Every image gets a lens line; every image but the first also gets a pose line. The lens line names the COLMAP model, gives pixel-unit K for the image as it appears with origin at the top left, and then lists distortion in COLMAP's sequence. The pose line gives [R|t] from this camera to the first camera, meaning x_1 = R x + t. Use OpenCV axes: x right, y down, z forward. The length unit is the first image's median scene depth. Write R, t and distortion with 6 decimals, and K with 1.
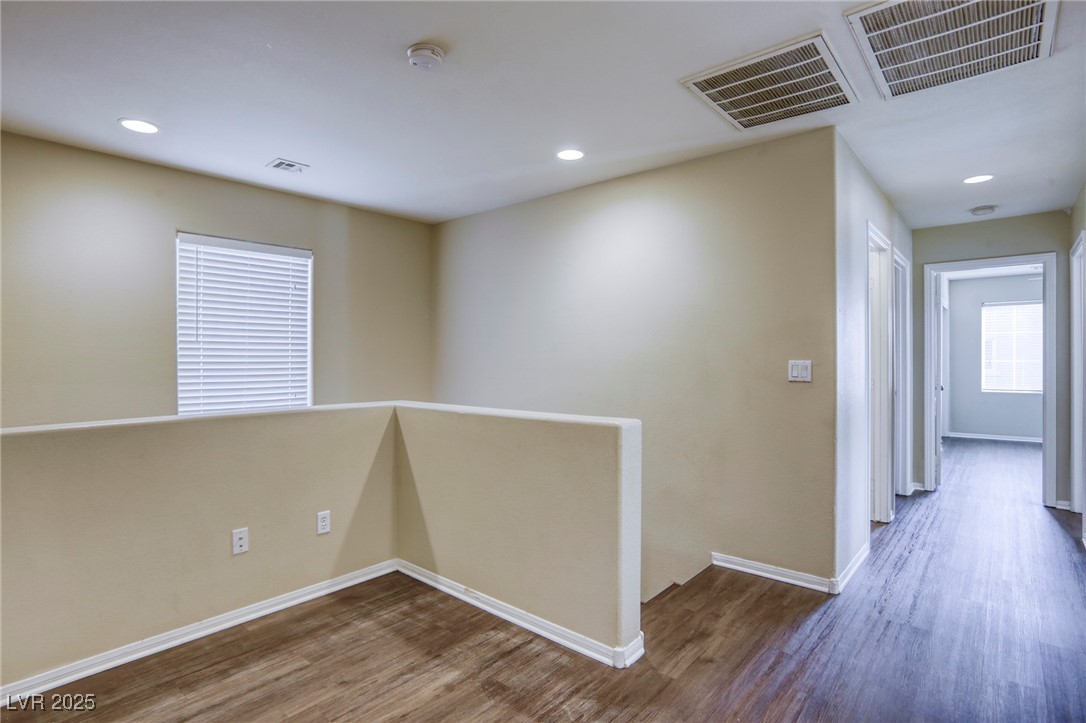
lens RADIAL K [[554.3, 0, 543.9], [0, 554.3, 360.4], [0, 0, 1]] dist [-0.003151, -0.000398]
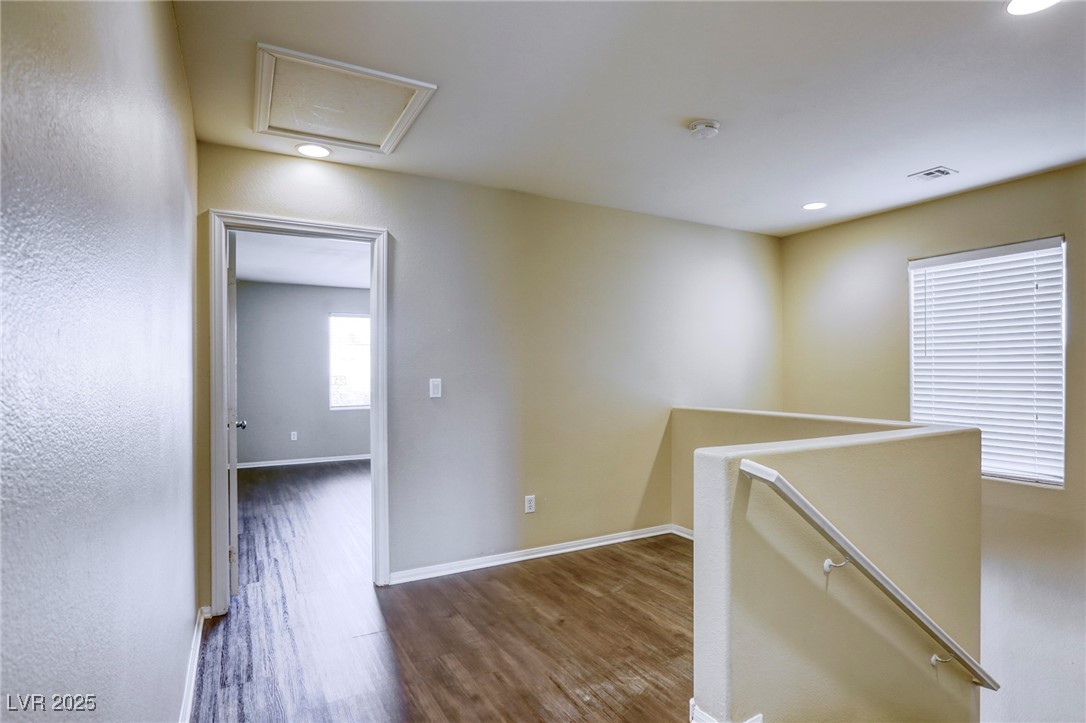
lens RADIAL K [[554.3, 0, 542.6], [0, 554.3, 365.4], [0, 0, 1]] dist [-0.003151, -0.000398]
pose [[-0.340203, -0.006771, -0.940327, 0.932465], [-0.003836, 0.999976, -0.005813, -0.010852], [0.940344, 0.001630, -0.340221, 0.945144]]
